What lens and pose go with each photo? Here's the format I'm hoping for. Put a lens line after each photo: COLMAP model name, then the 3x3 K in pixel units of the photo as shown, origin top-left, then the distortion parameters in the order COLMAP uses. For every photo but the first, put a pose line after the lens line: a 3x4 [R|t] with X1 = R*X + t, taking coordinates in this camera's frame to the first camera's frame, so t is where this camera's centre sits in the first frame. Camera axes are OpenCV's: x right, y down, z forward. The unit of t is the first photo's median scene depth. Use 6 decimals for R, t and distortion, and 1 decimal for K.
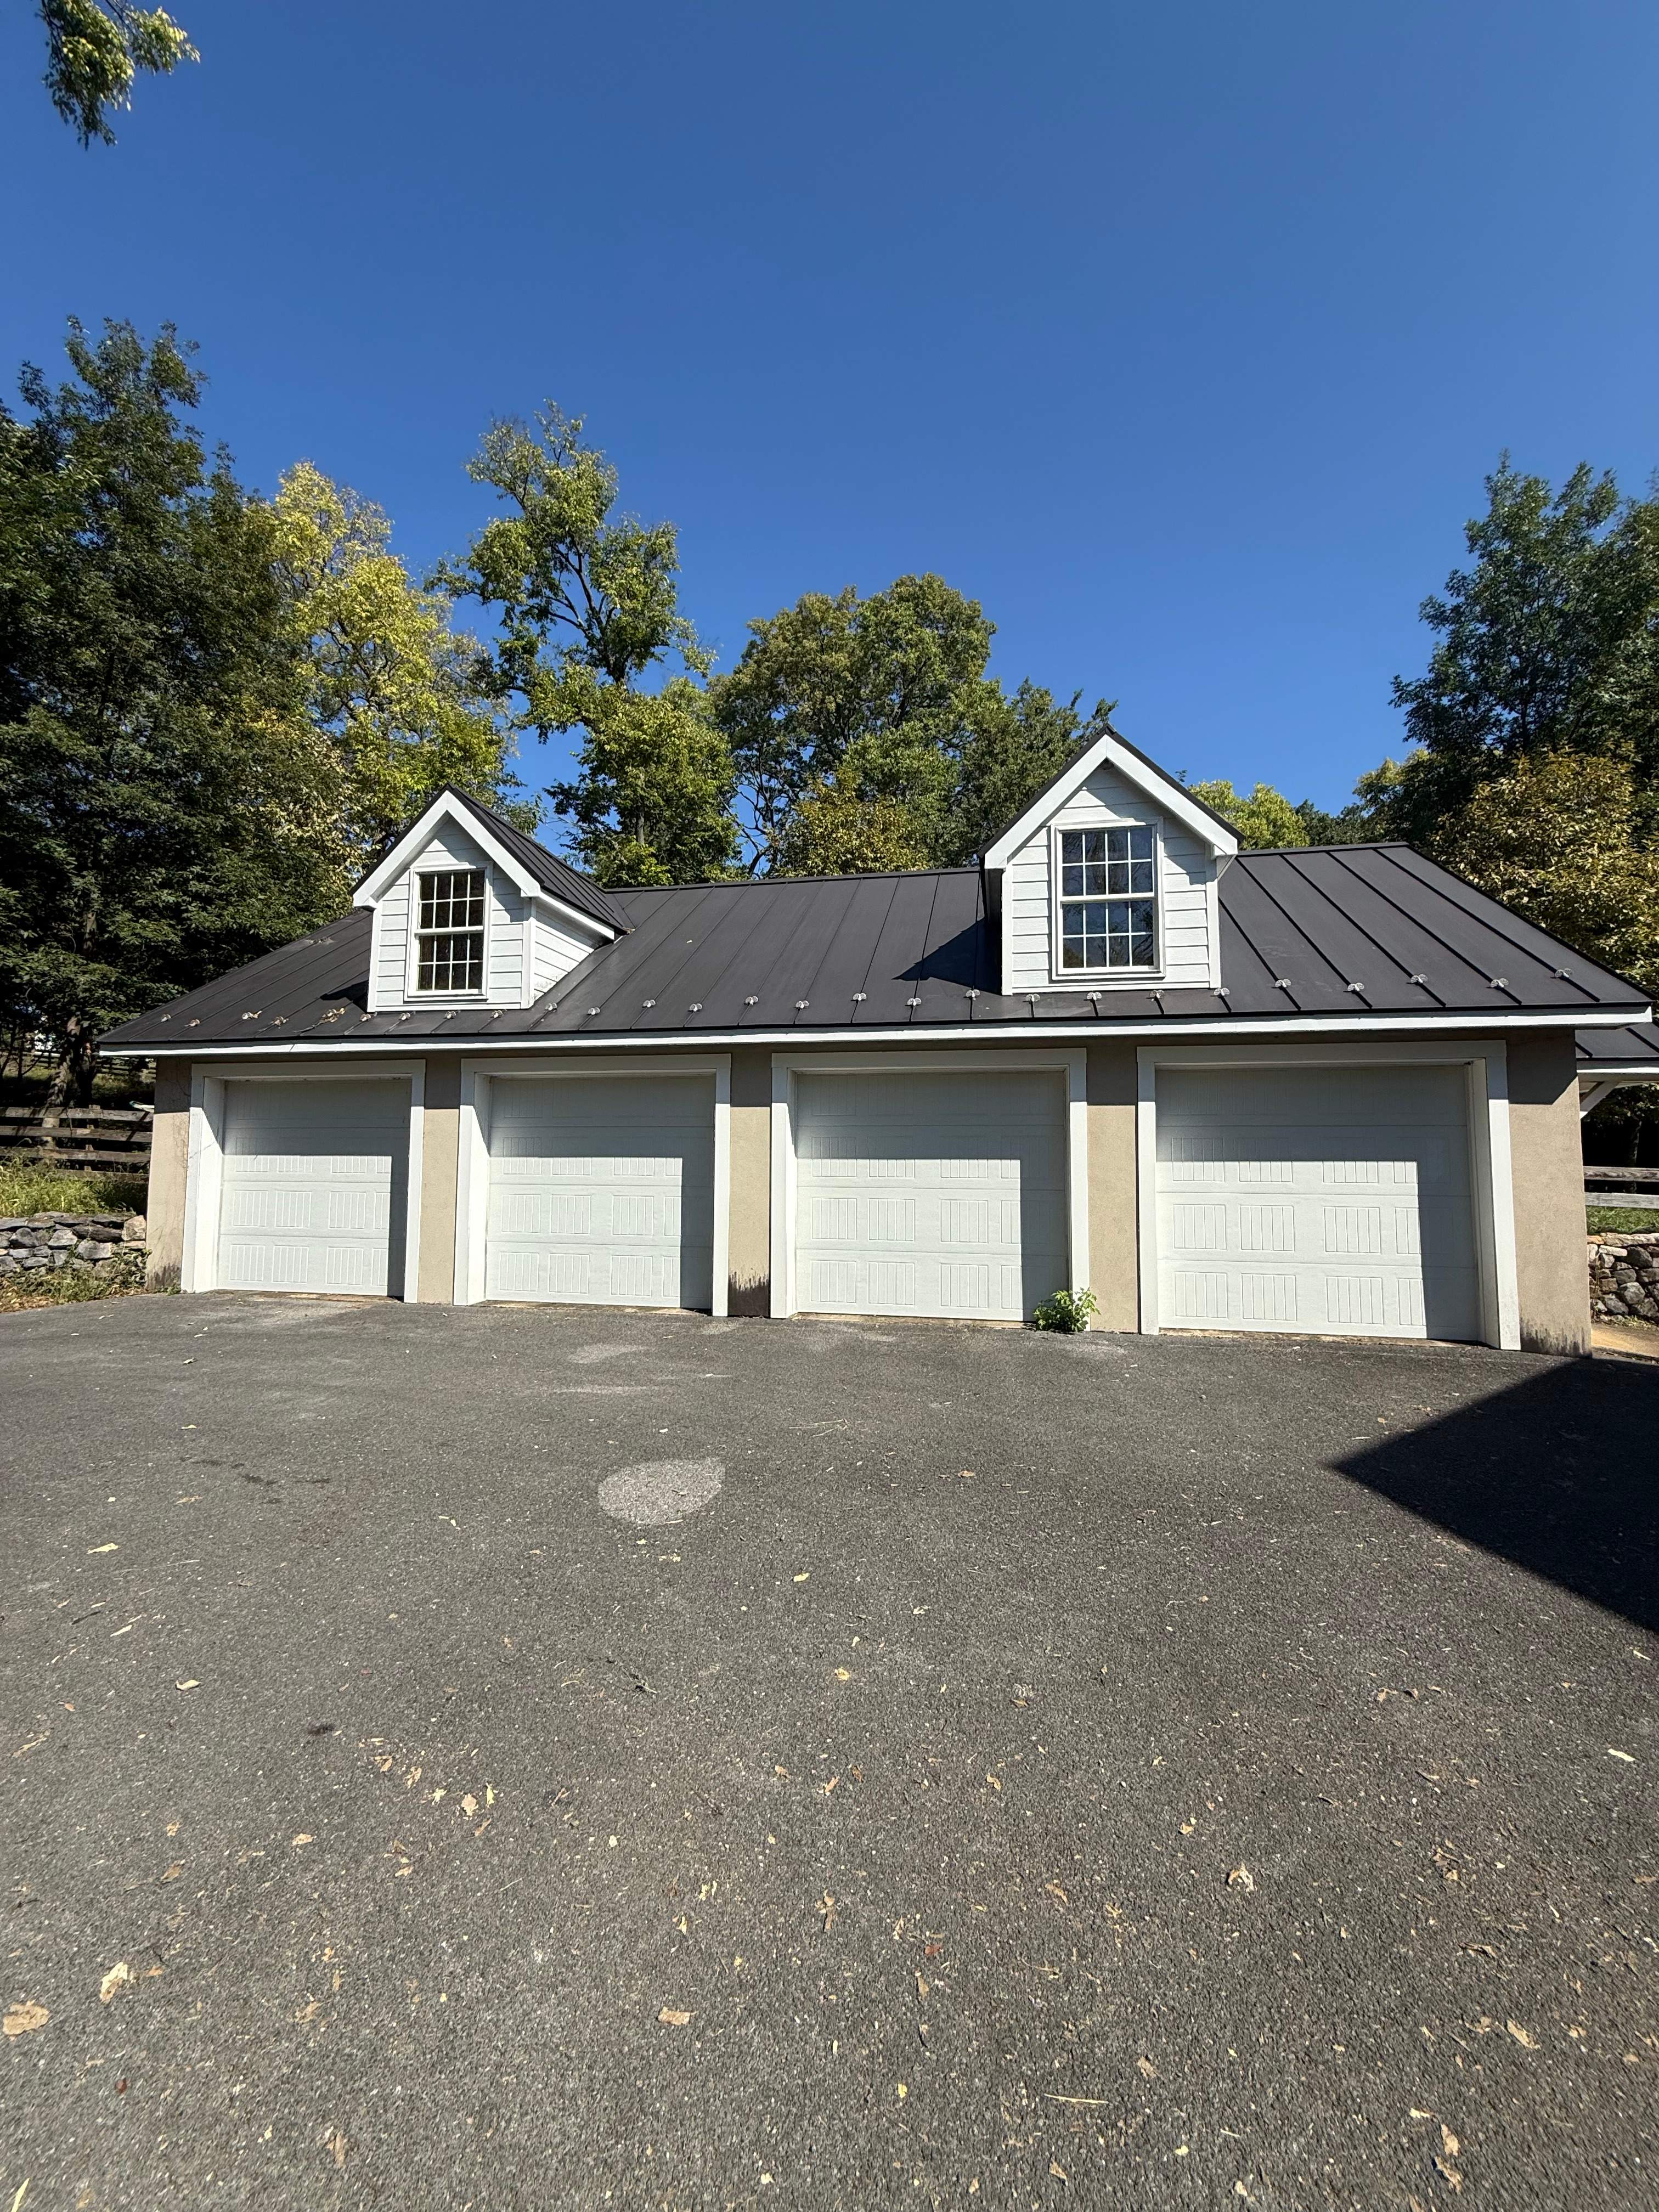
lens RADIAL K [[877.7, 0, 834.8], [0, 877.7, 1104.2], [0, 0, 1]] dist [-0.000822, -0.000074]
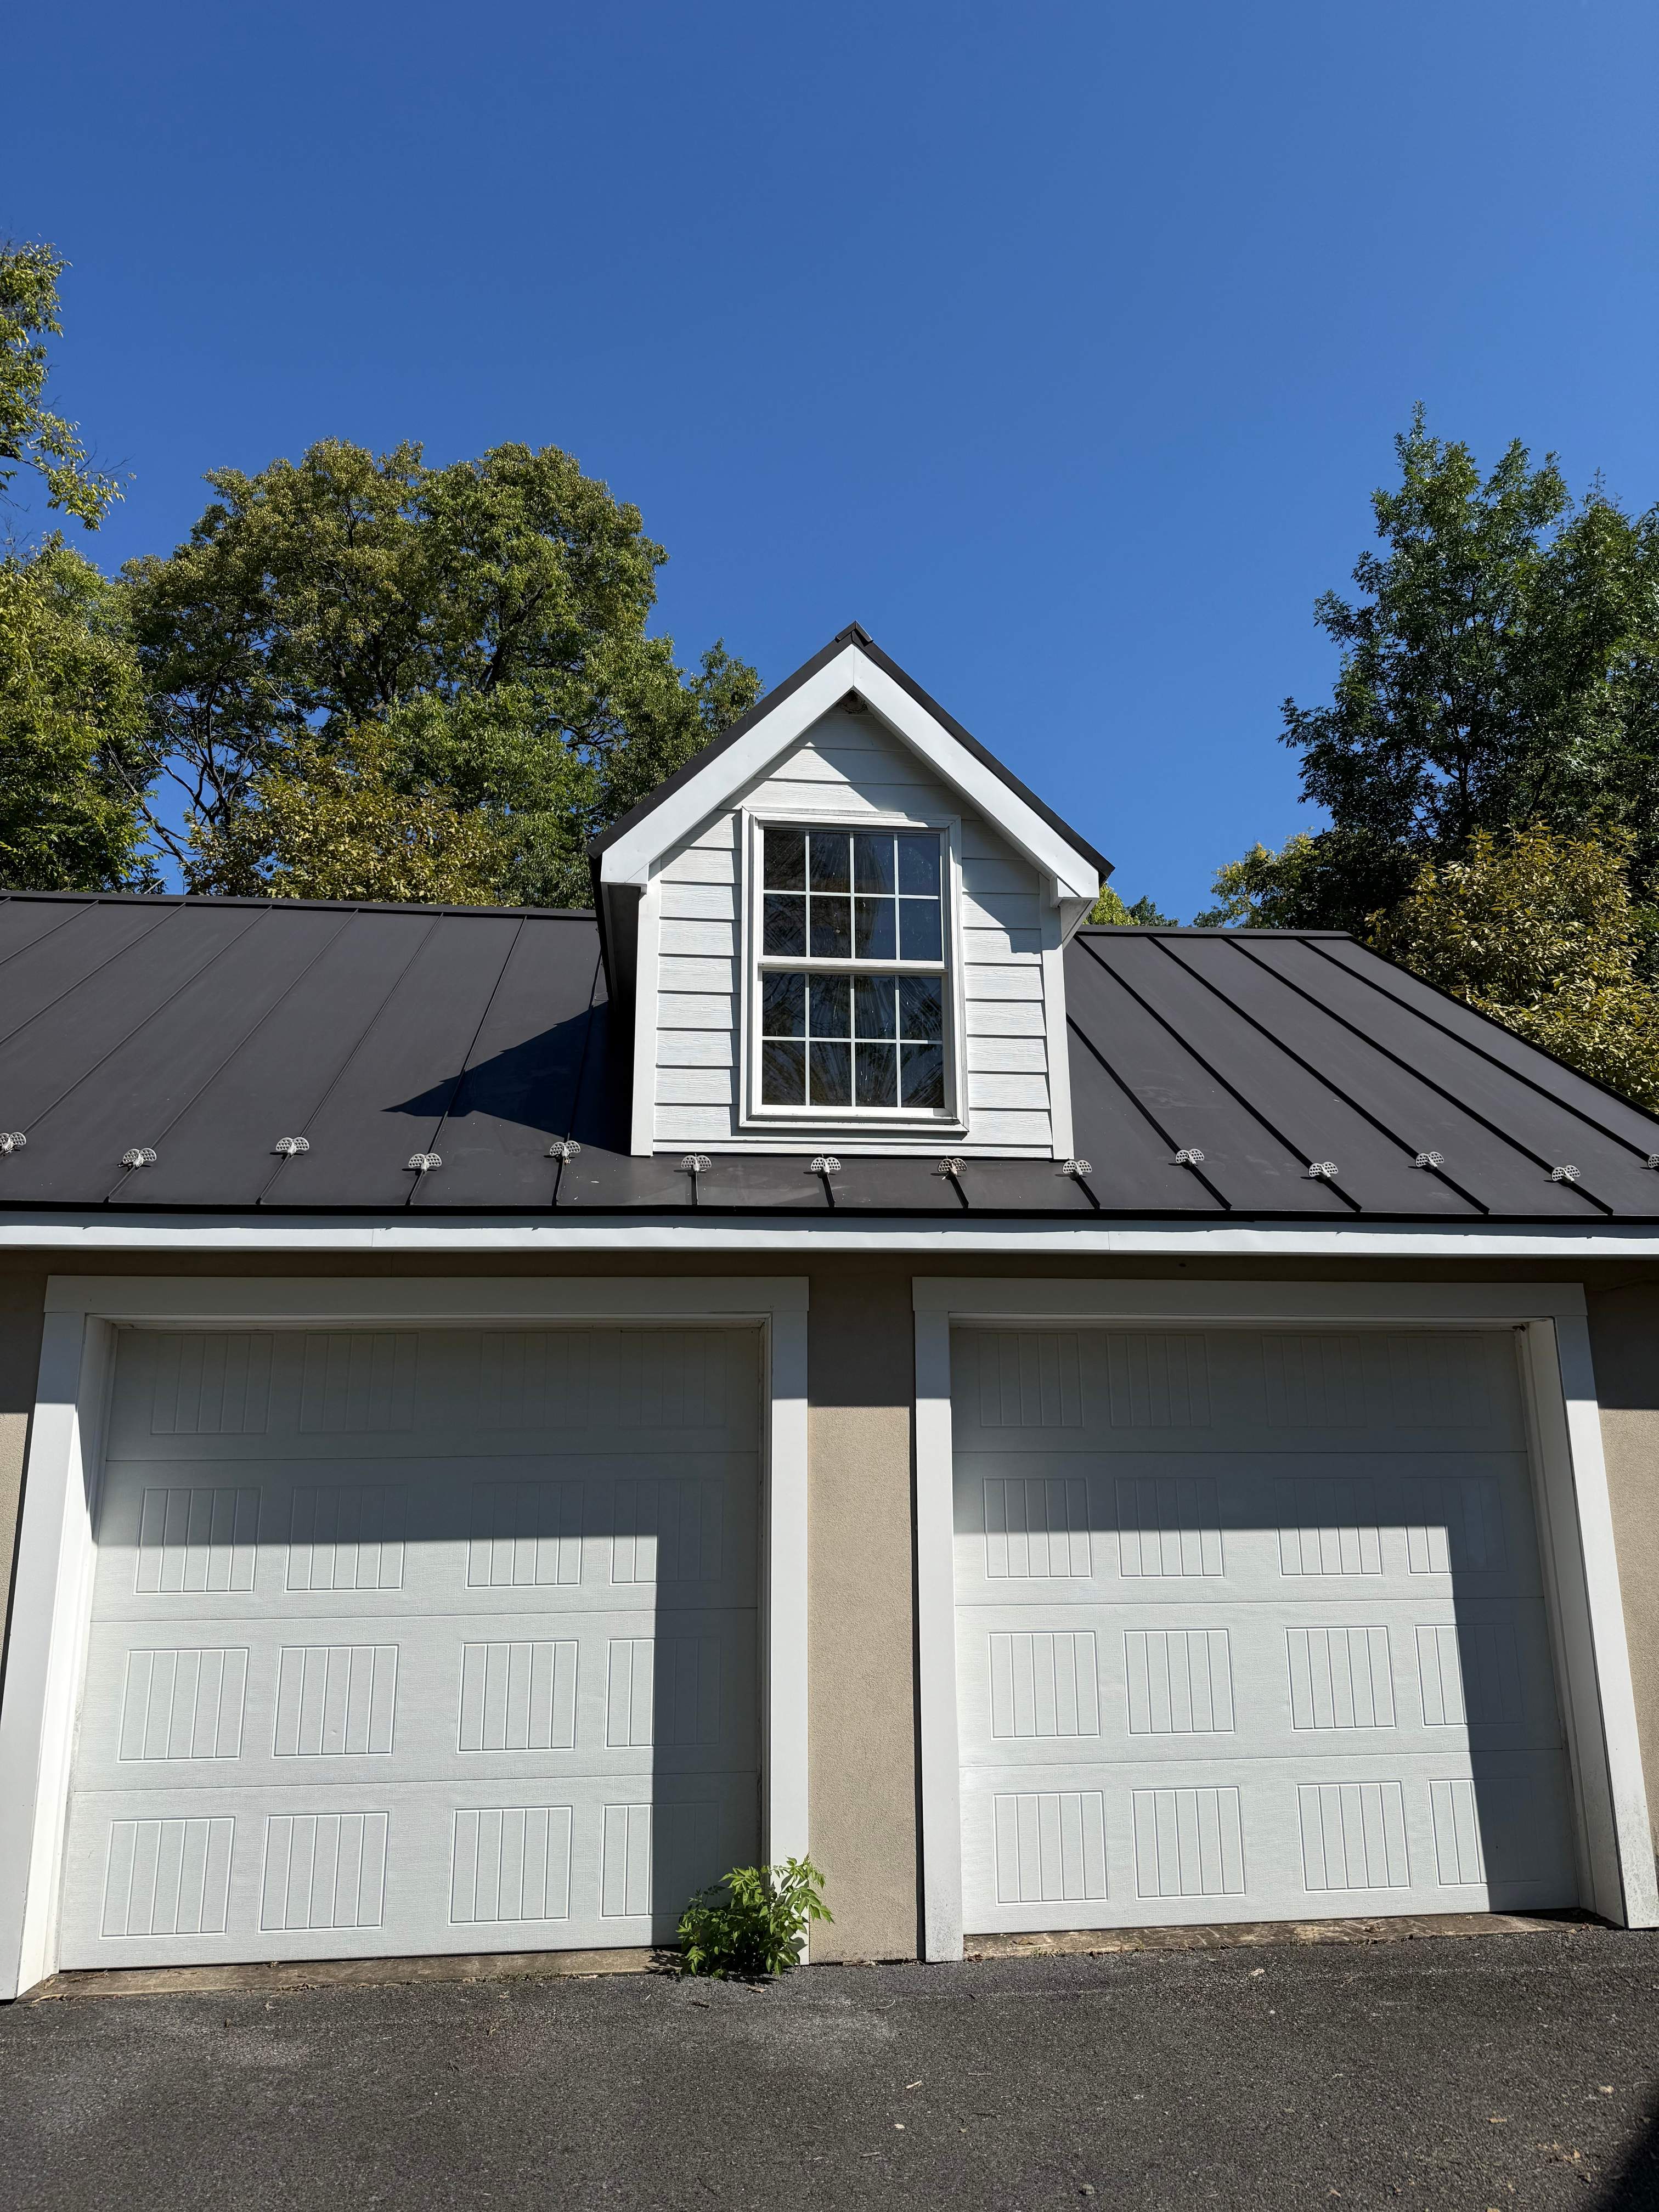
lens RADIAL K [[1564.2, 0, 852.7], [0, 1564.2, 1107.4], [0, 0, 1]] dist [0.080107, -0.002689]
pose [[0.953218, 0.056092, 0.297034, 0.058217], [-0.004788, 0.985312, -0.170699, -0.011207], [-0.302246, 0.161291, 0.939485, 0.201317]]
